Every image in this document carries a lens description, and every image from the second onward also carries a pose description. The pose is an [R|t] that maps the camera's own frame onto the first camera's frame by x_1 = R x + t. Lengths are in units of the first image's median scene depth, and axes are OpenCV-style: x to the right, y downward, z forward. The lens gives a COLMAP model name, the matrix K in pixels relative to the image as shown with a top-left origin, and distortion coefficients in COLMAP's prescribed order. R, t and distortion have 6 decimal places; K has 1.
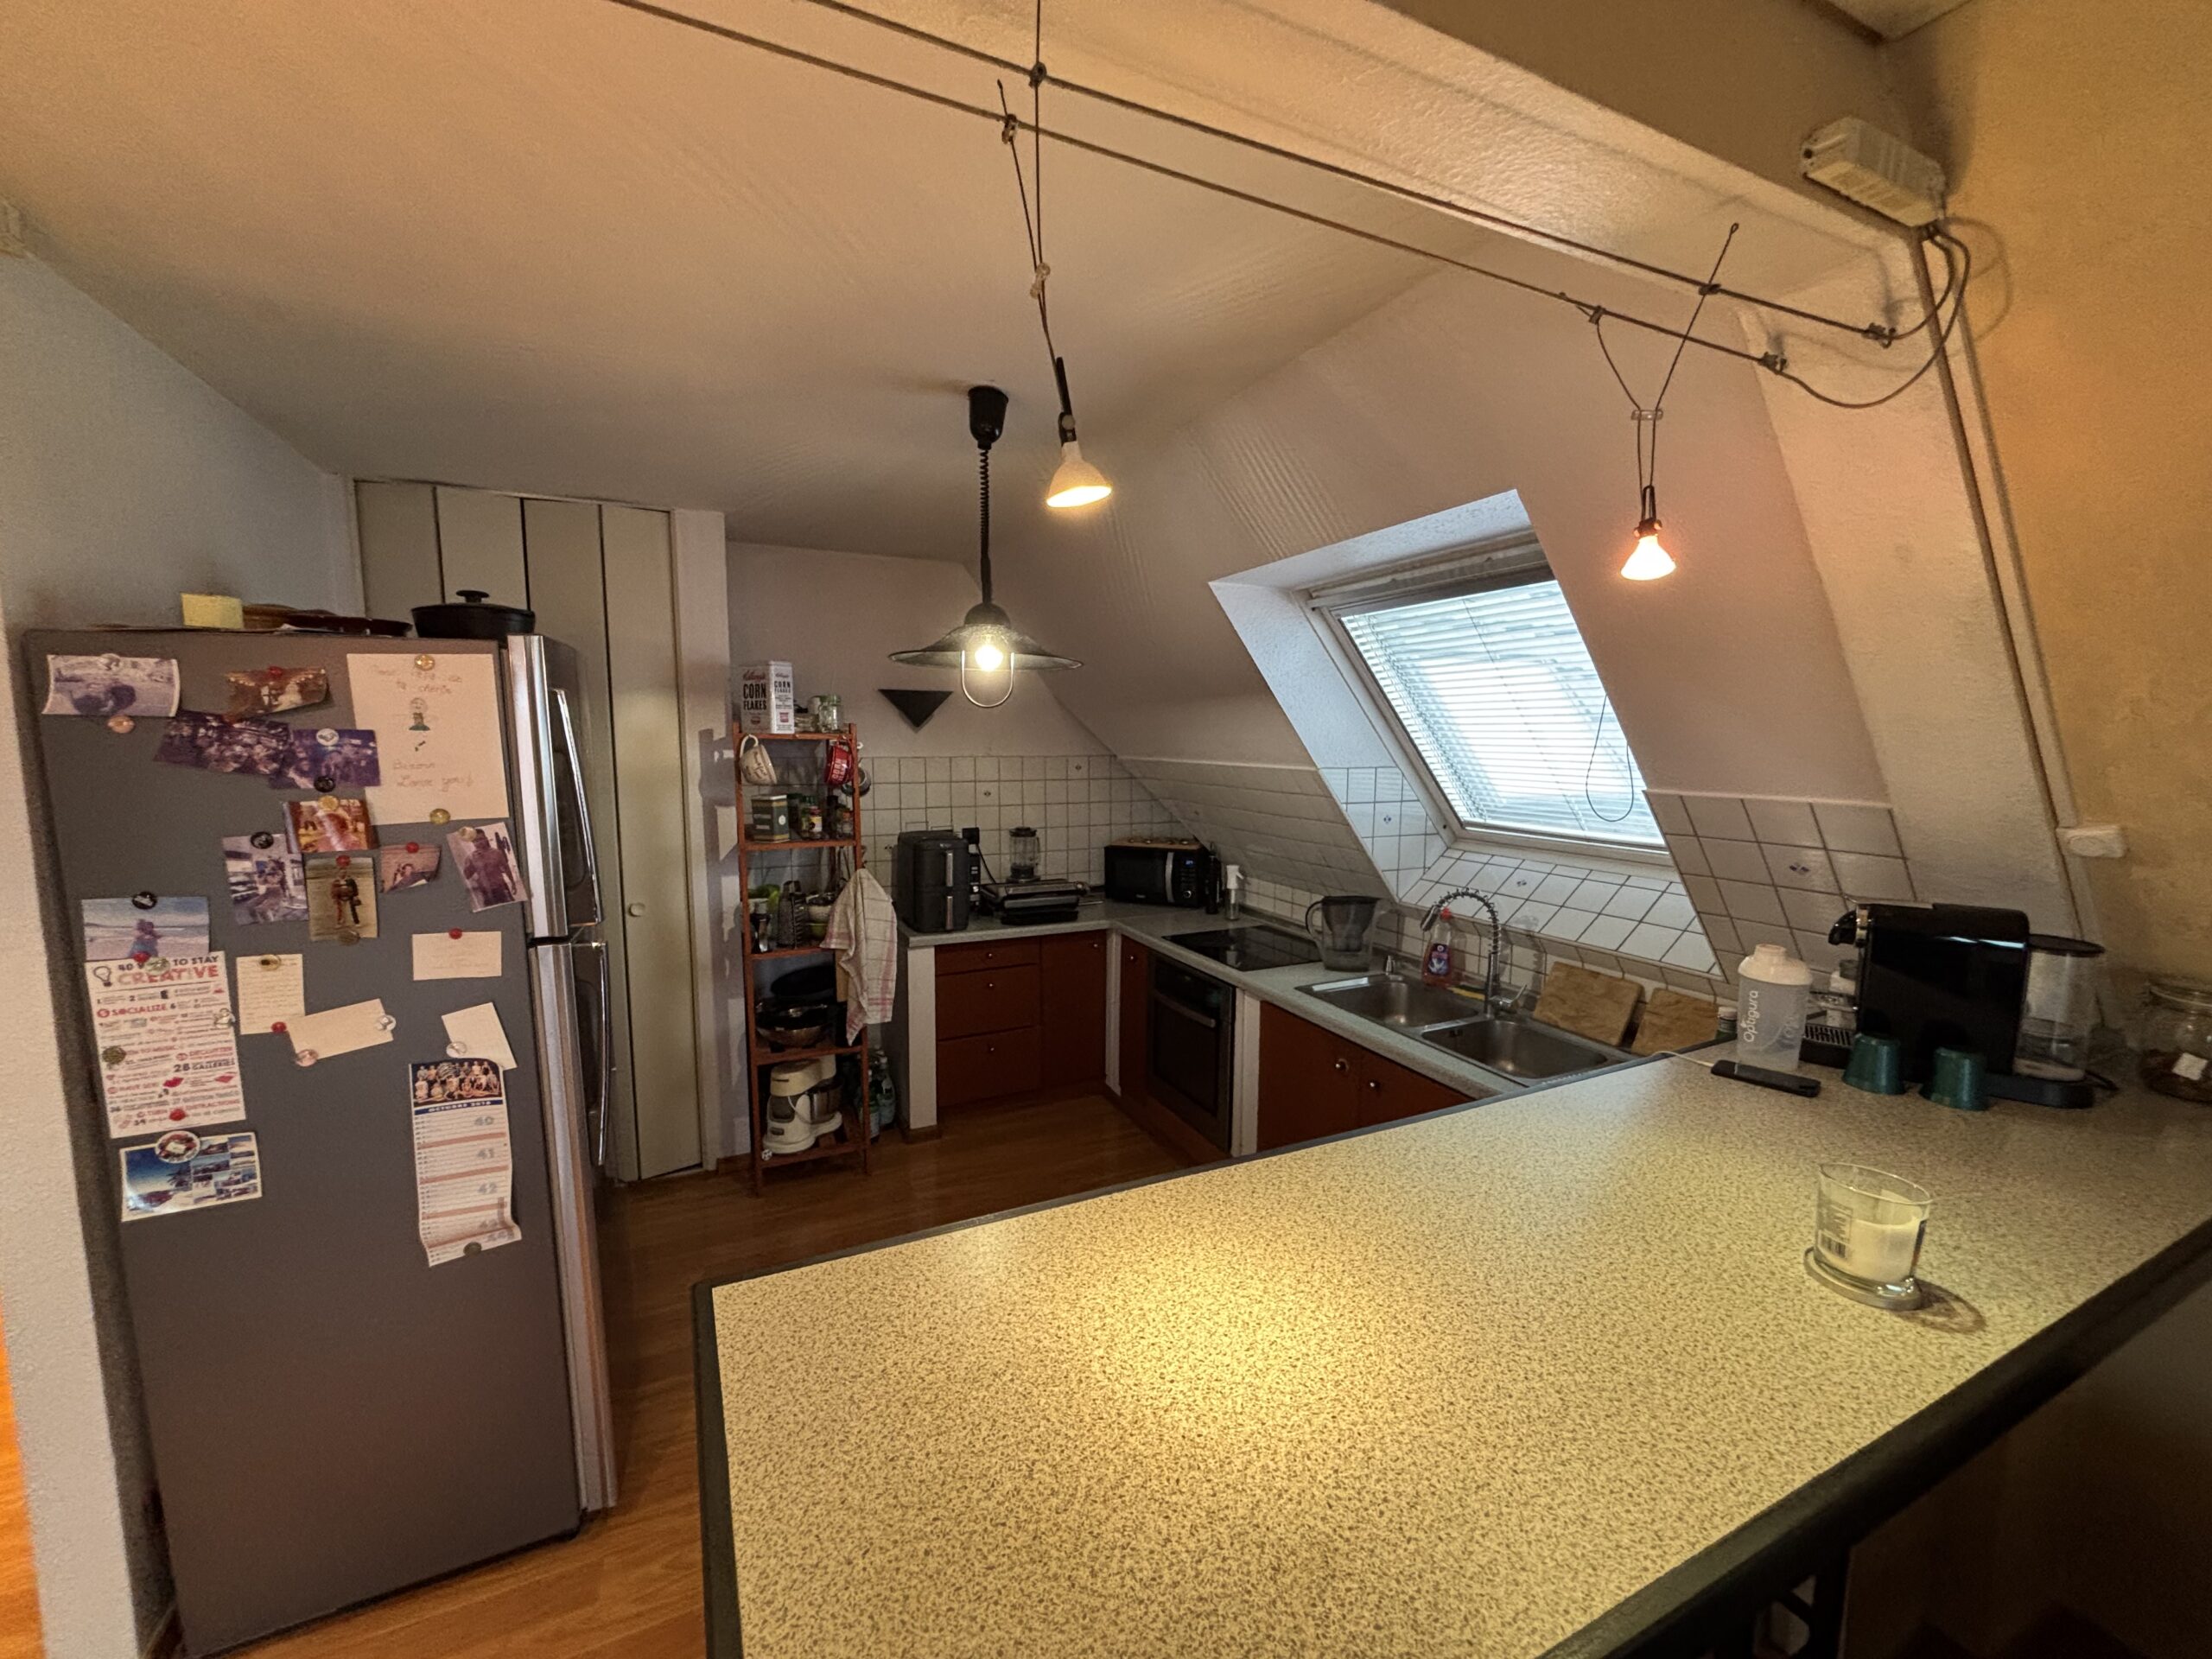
lens RADIAL K [[882.1, 0, 1107.1], [0, 882.1, 838.9], [0, 0, 1]] dist [0.021032, -0.000035]
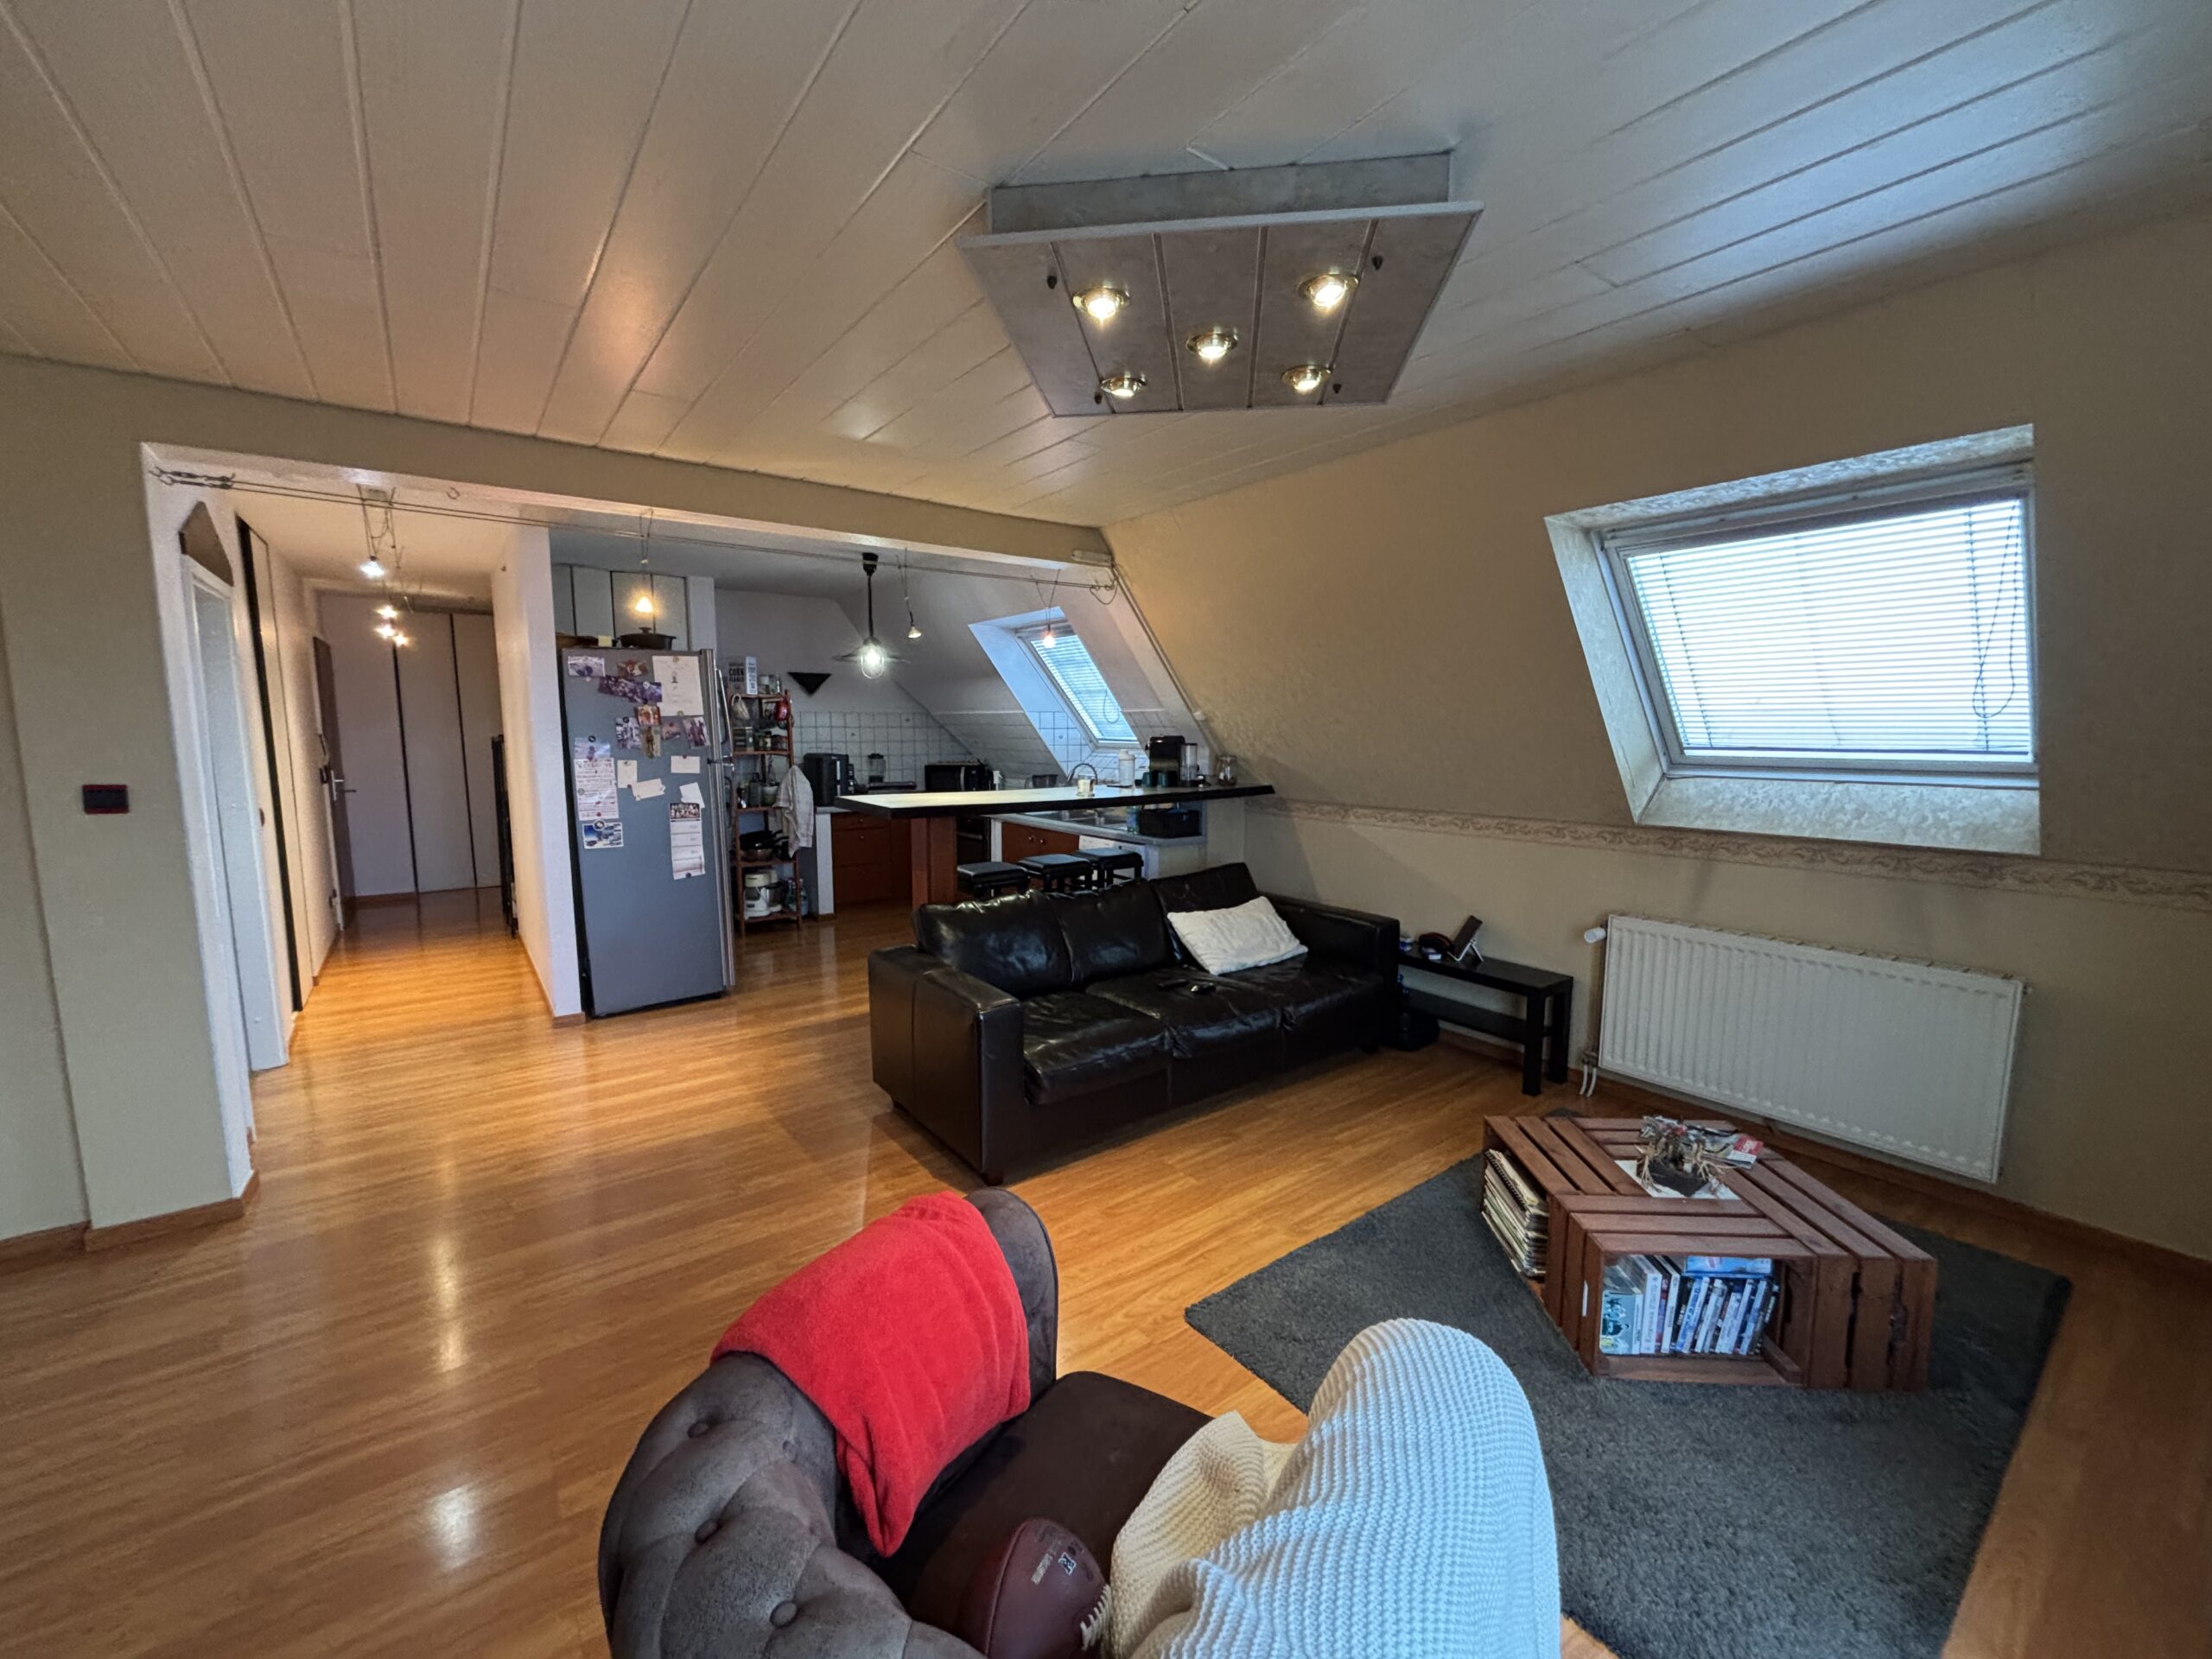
lens RADIAL K [[882.1, 0, 1107.1], [0, 882.1, 838.9], [0, 0, 1]] dist [0.021032, -0.000035]
pose [[0.980412, -0.026710, 0.195136, 0.010208], [0.024886, 0.999621, 0.011792, 0.214732], [-0.195377, -0.006705, 0.980705, -1.168857]]
